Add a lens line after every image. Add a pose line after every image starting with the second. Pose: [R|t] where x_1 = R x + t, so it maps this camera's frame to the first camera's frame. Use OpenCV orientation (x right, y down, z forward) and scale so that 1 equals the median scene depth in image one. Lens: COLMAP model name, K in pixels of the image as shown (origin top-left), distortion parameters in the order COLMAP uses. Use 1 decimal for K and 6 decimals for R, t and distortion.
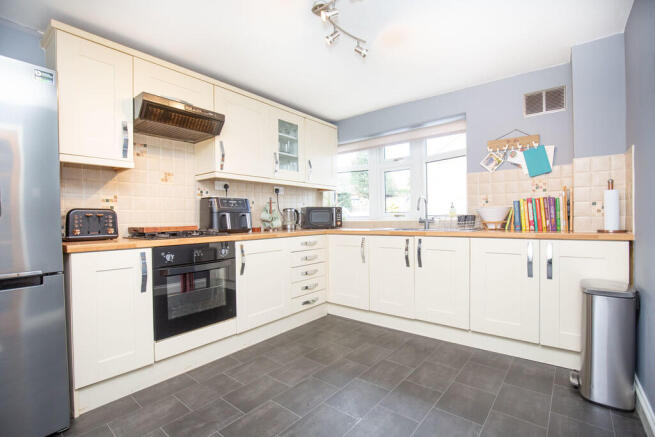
lens RADIAL K [[303.1, 0, 327.9], [0, 303.1, 221.8], [0, 0, 1]] dist [-0.019044, -0.000382]
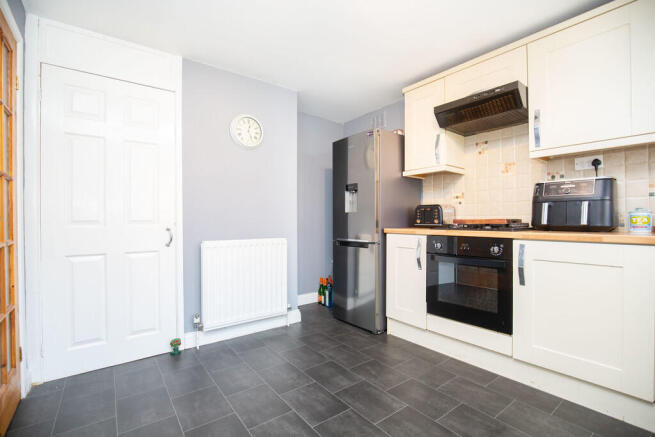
lens RADIAL K [[303.1, 0, 327.2], [0, 303.1, 217.8], [0, 0, 1]] dist [-0.019044, -0.000382]
pose [[-0.224130, 0.013020, -0.974472, 0.612998], [0.000020, 0.999911, 0.013356, -0.002641], [0.974559, 0.002974, -0.224111, 0.768182]]
